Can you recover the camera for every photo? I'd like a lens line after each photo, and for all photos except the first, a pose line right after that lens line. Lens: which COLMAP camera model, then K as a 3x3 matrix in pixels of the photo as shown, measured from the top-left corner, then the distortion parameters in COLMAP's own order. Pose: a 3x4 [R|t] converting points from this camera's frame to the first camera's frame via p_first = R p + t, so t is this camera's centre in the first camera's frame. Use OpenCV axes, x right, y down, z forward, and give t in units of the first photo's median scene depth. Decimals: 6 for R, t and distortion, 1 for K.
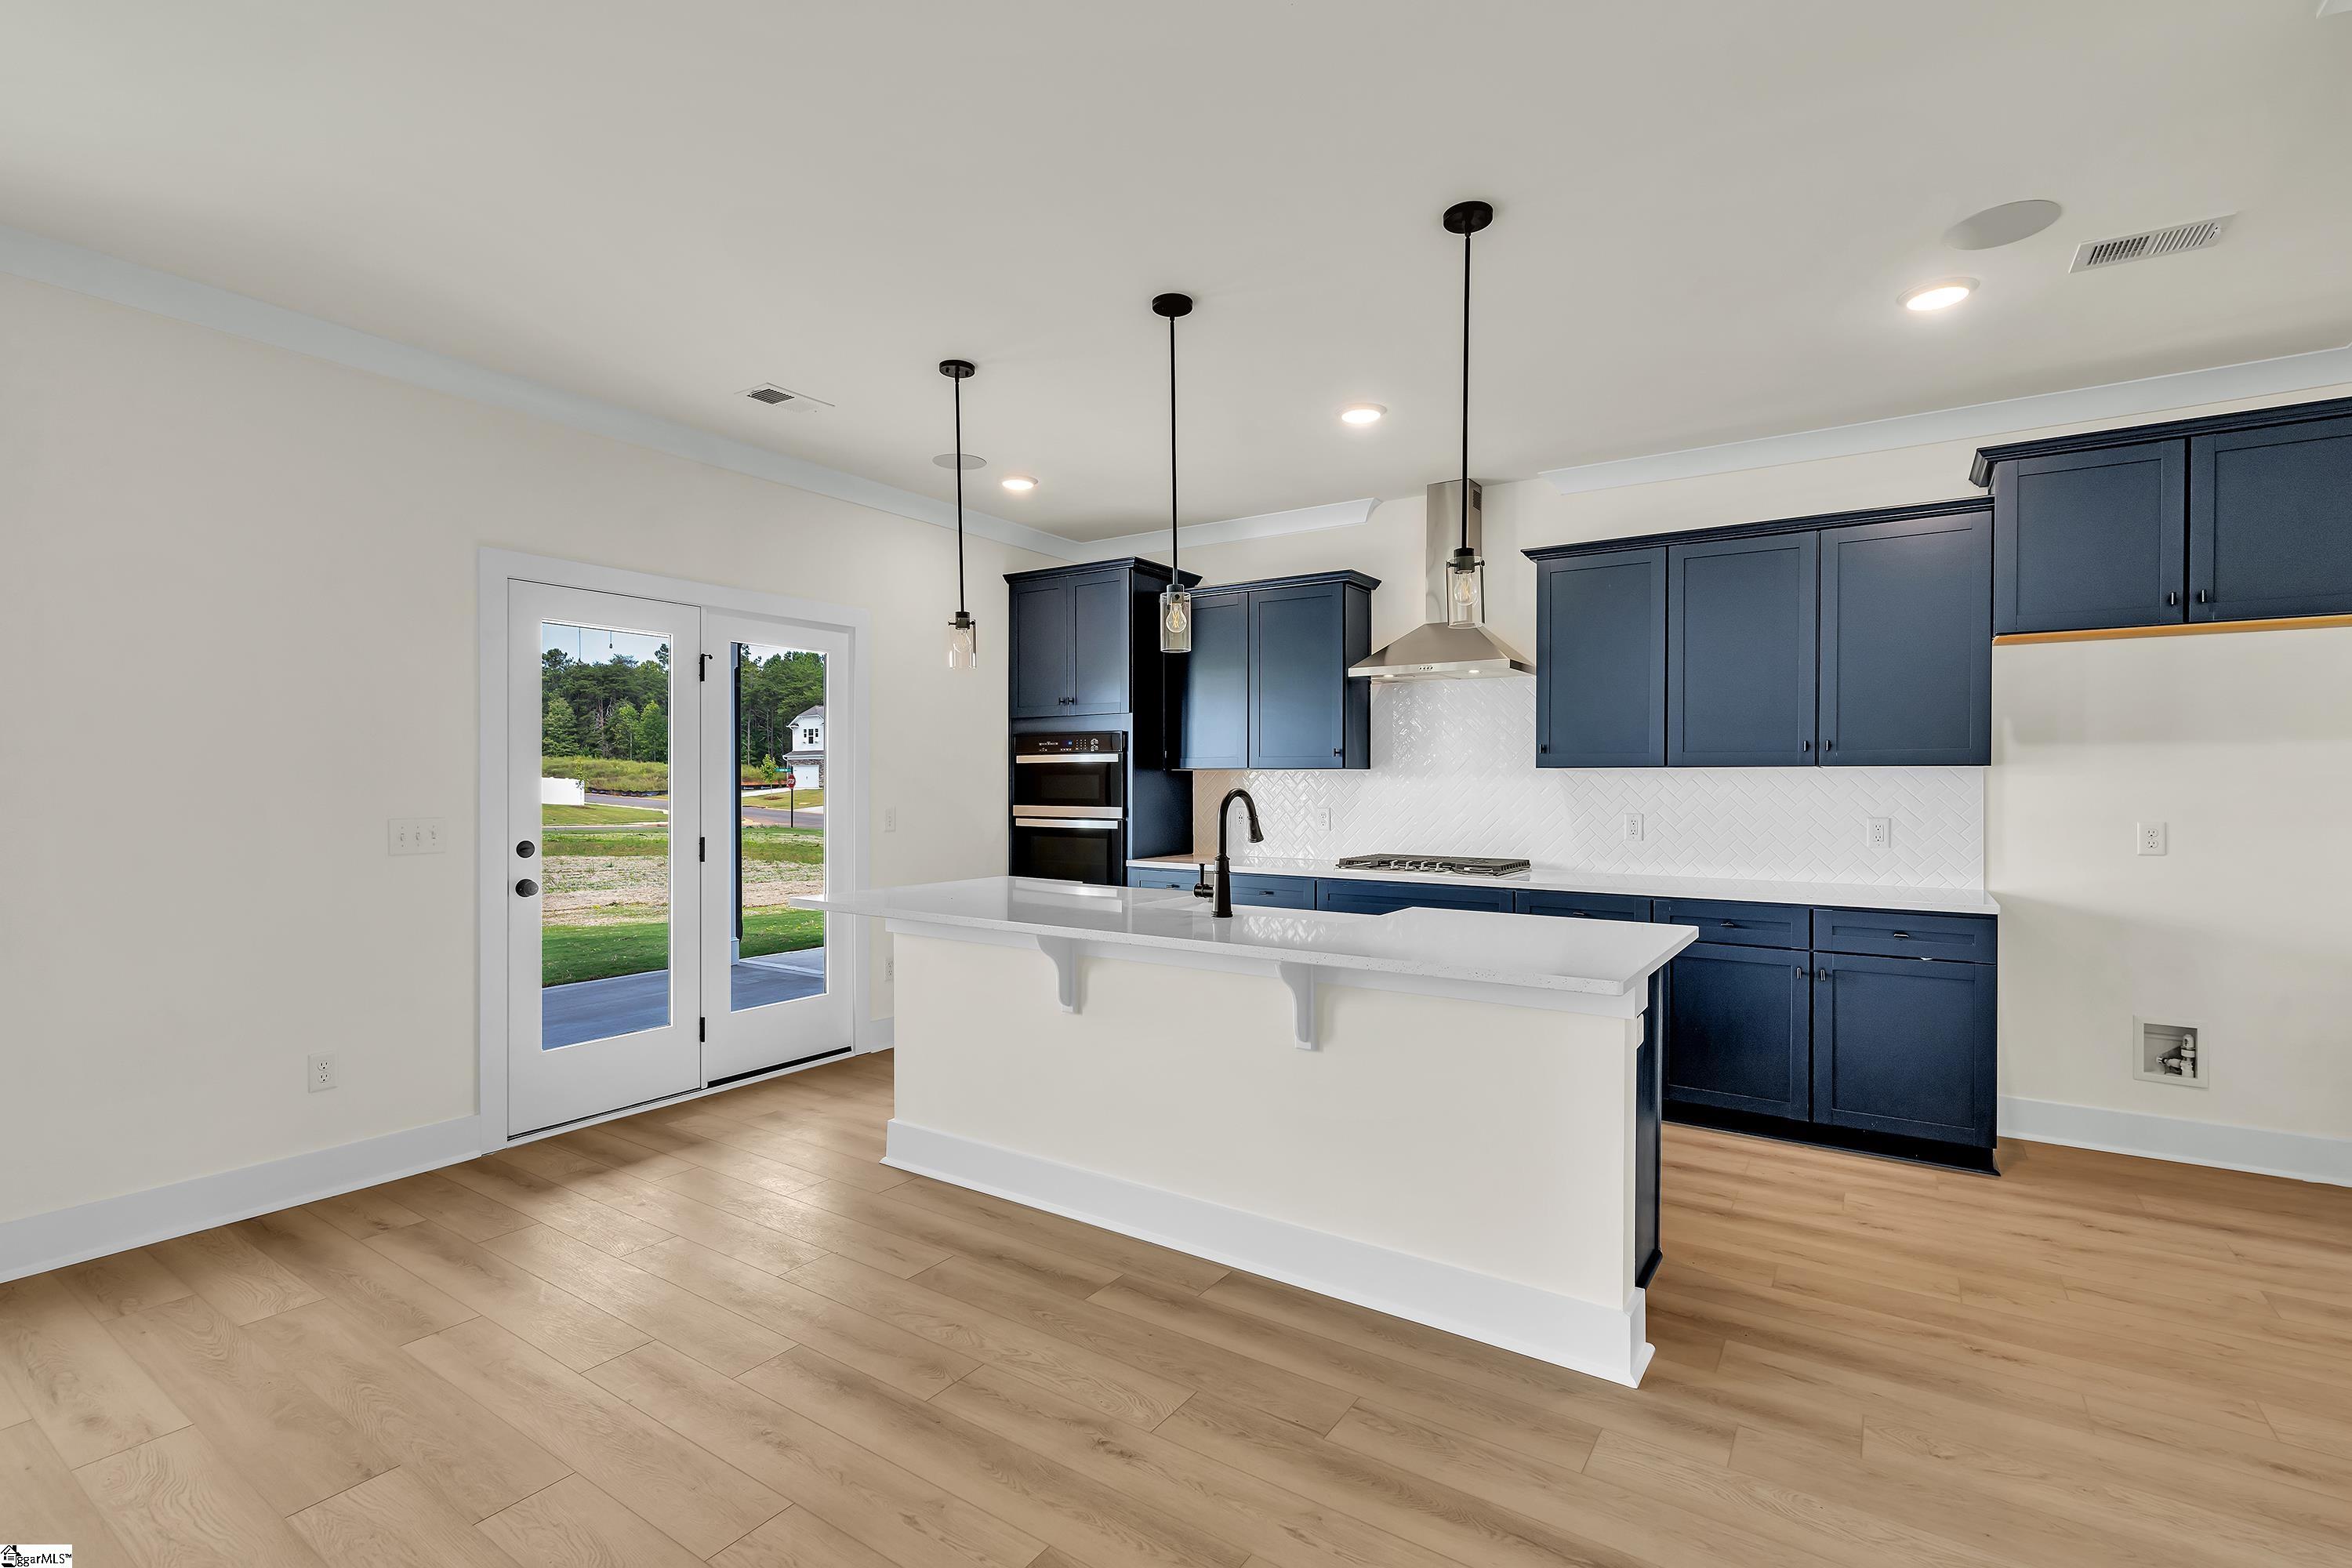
lens RADIAL K [[1076.8, 0, 1169.5], [0, 1076.8, 787.6], [0, 0, 1]] dist [0.002307, 0.000572]
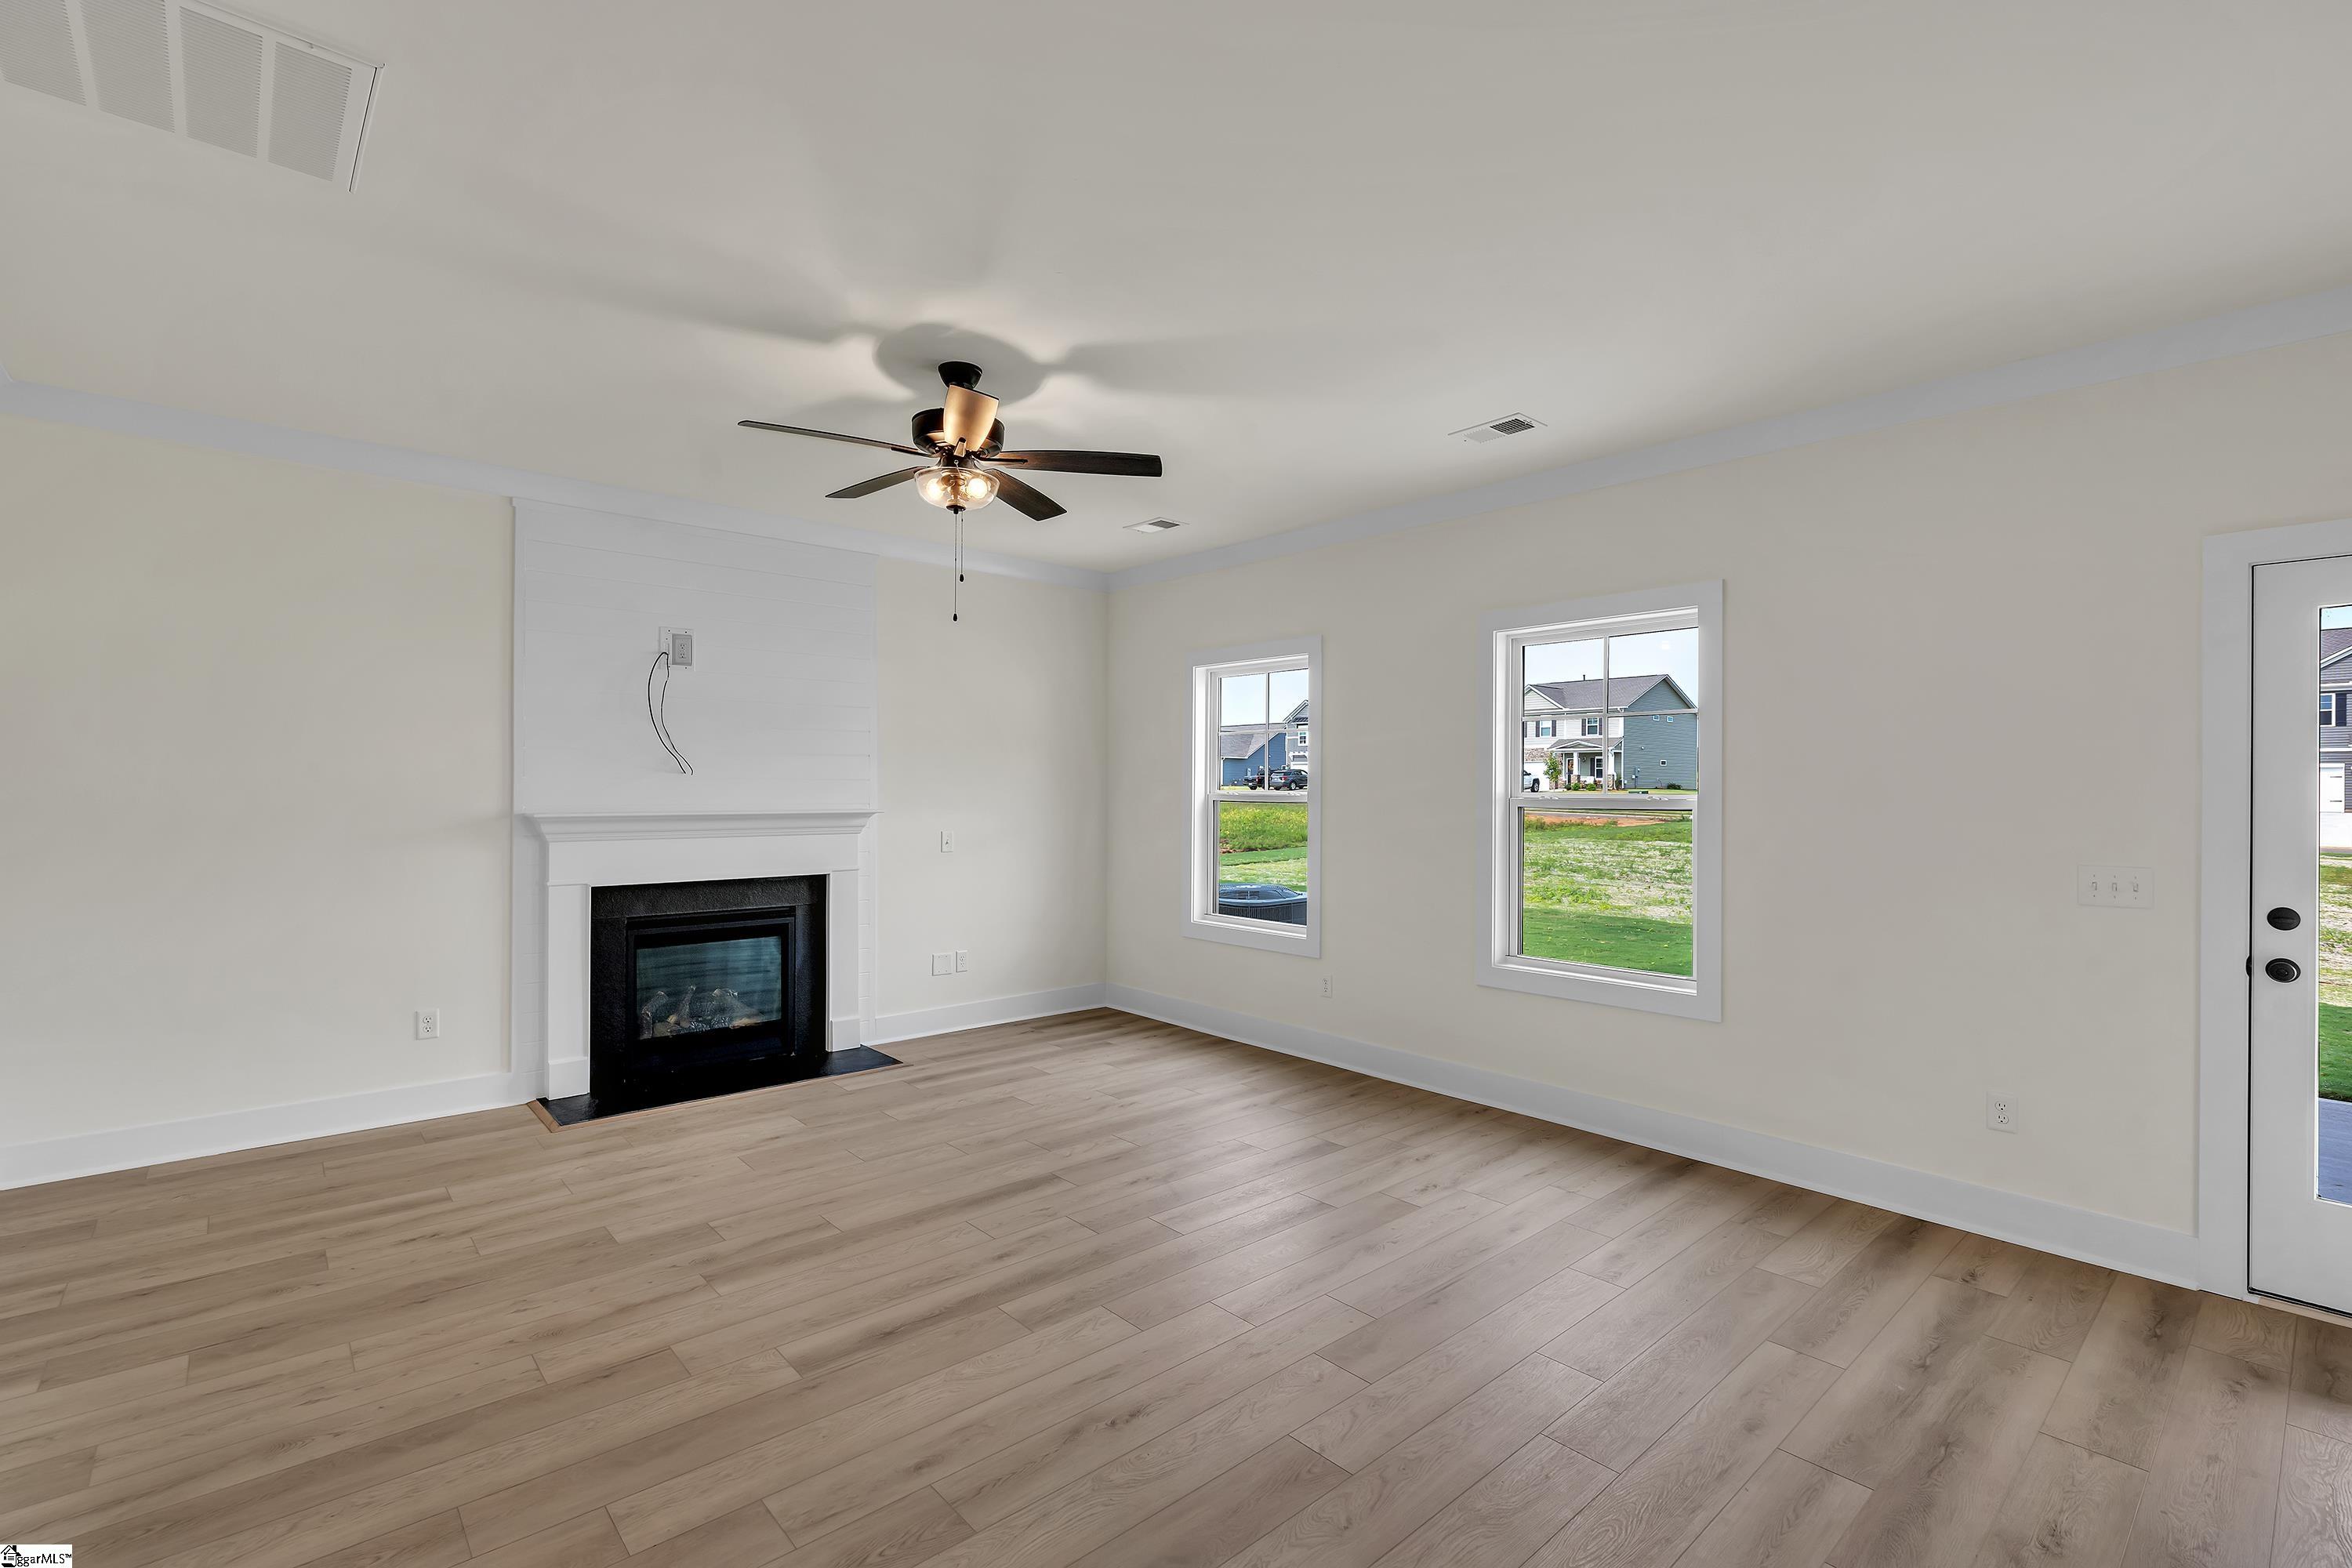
lens RADIAL K [[1053.3, 0, 1175.6], [0, 1053.3, 786.0], [0, 0, 1]] dist [-0.004097, 0.002917]
pose [[-0.248825, -0.006335, -0.968528, 0.306296], [-0.011308, 0.999929, -0.003635, -0.024075], [0.968483, 0.010048, -0.248879, 0.431270]]
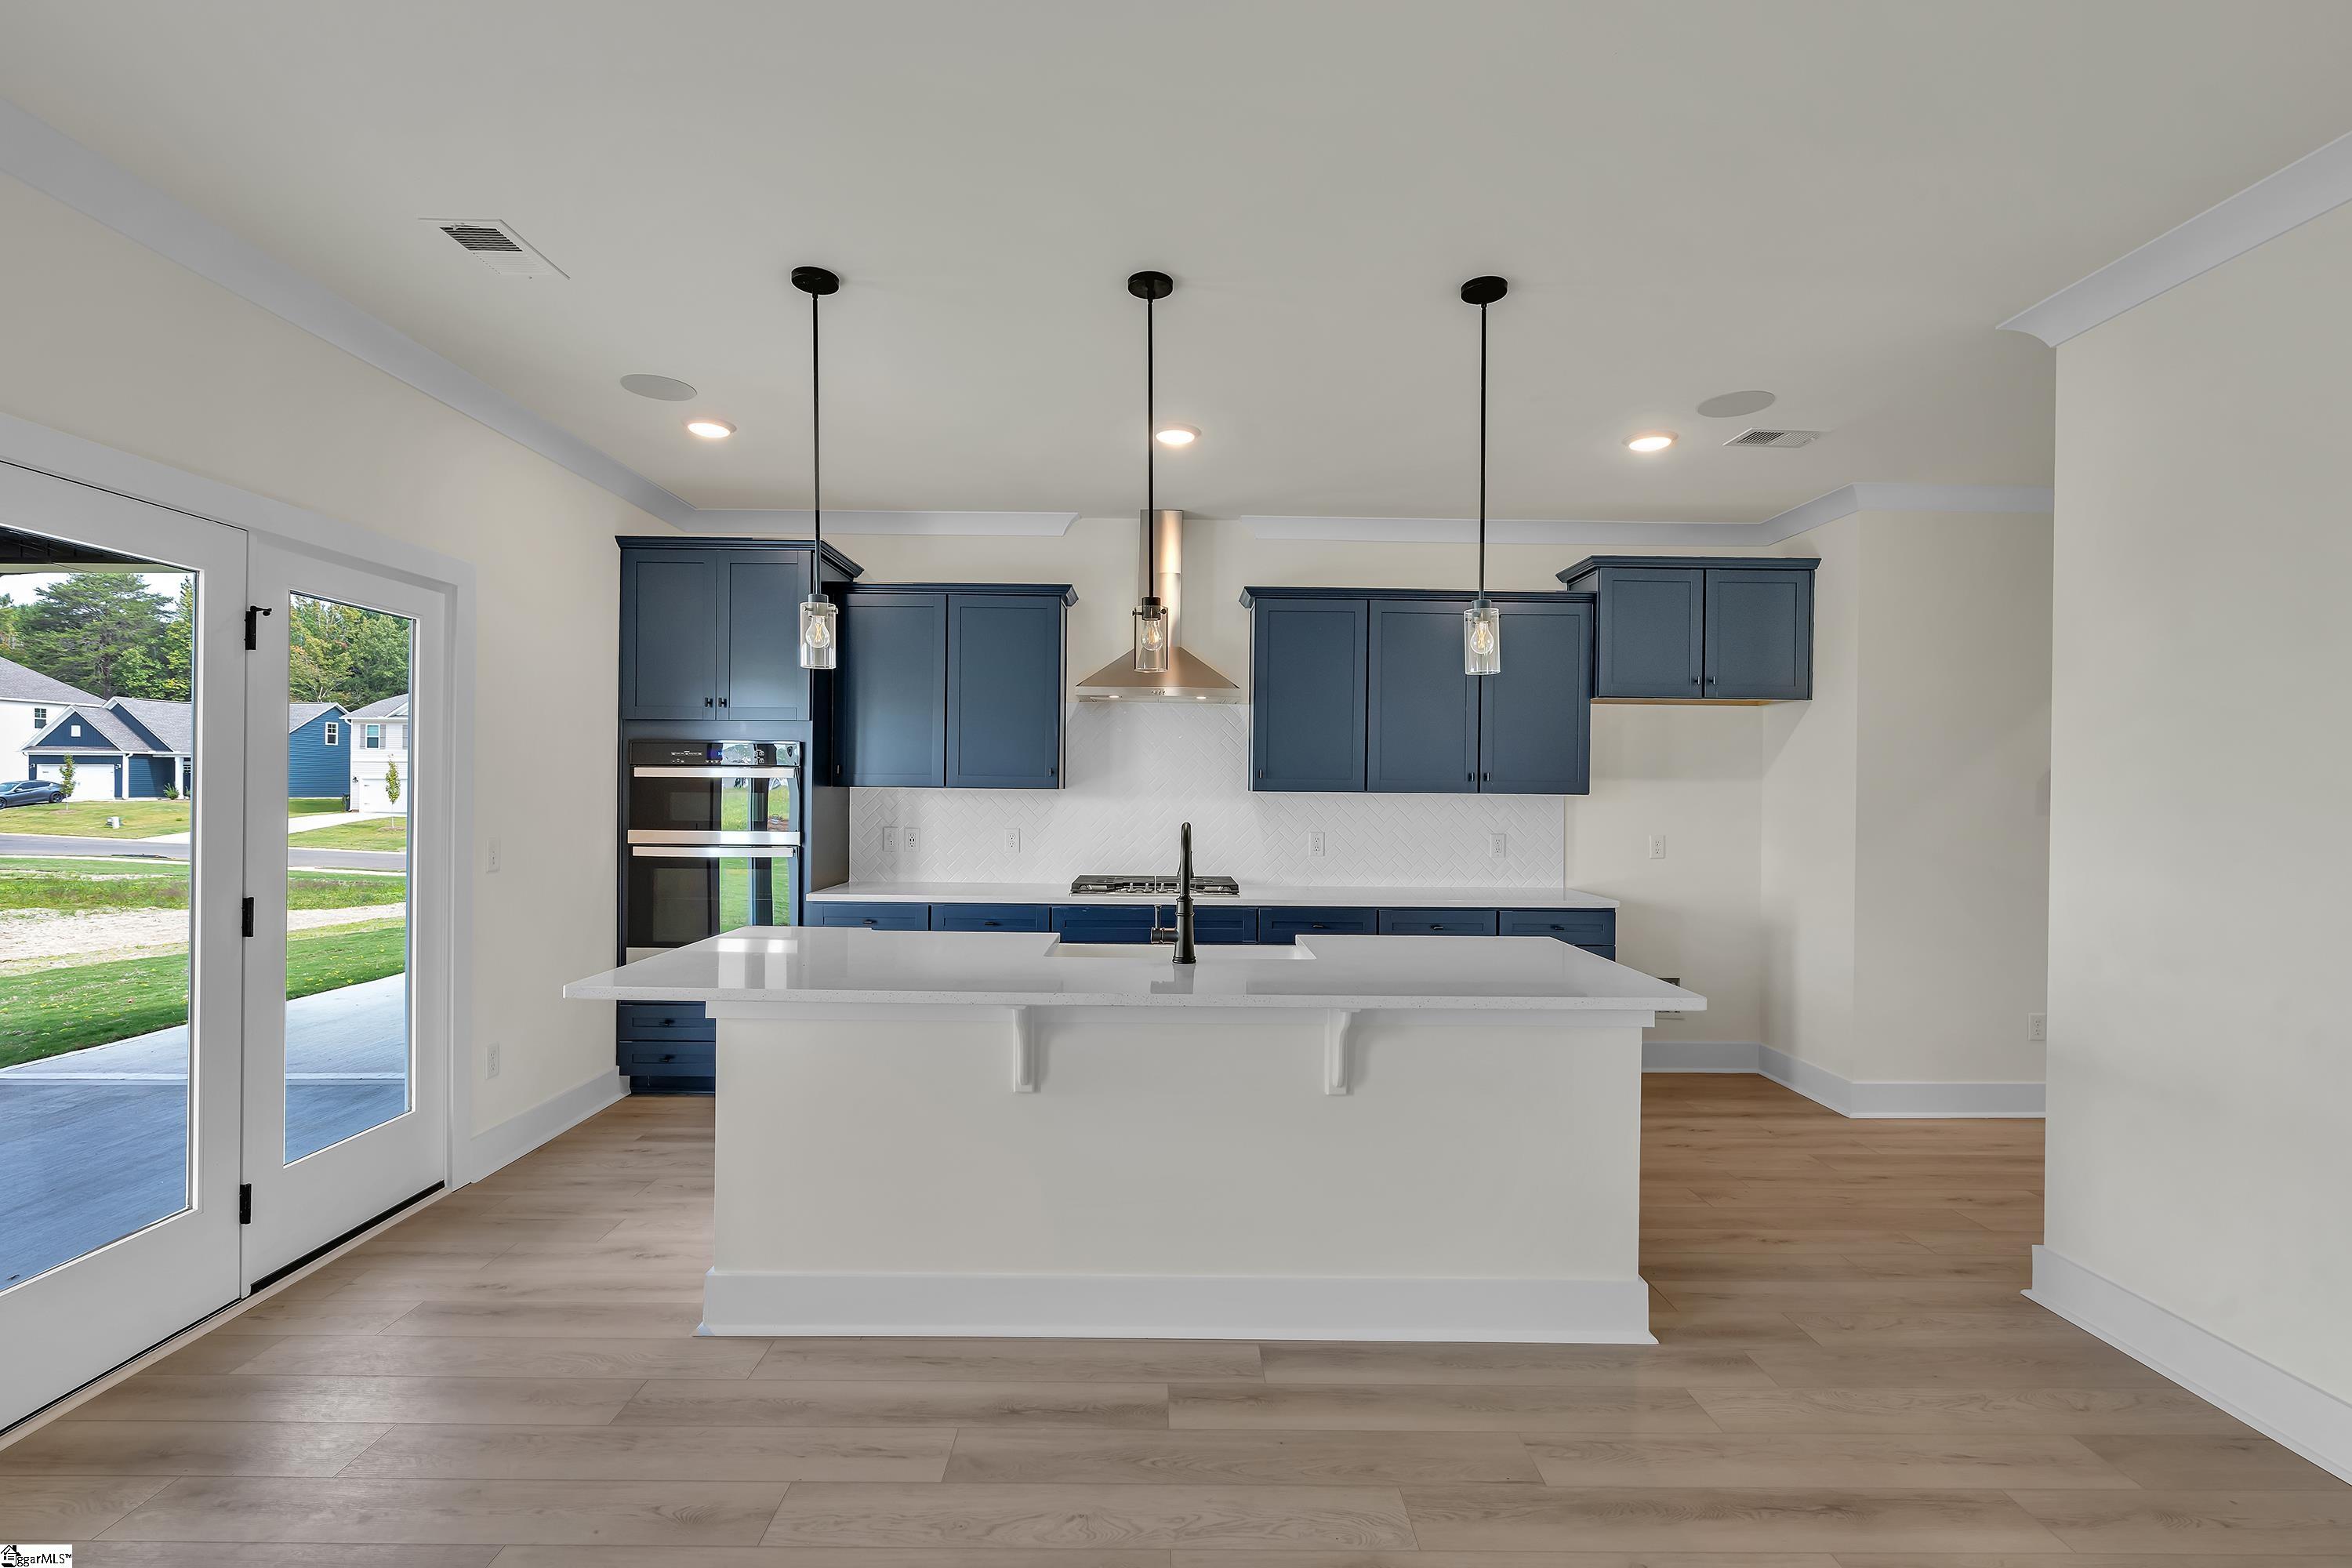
lens RADIAL K [[1053.3, 0, 1170.4], [0, 1053.3, 790.4], [0, 0, 1]] dist [-0.004097, 0.002917]
pose [[0.824464, 0.004586, 0.565896, -0.385703], [-0.005394, 0.999985, -0.000245, -0.022115], [-0.565889, -0.002850, 0.824477, 0.217016]]
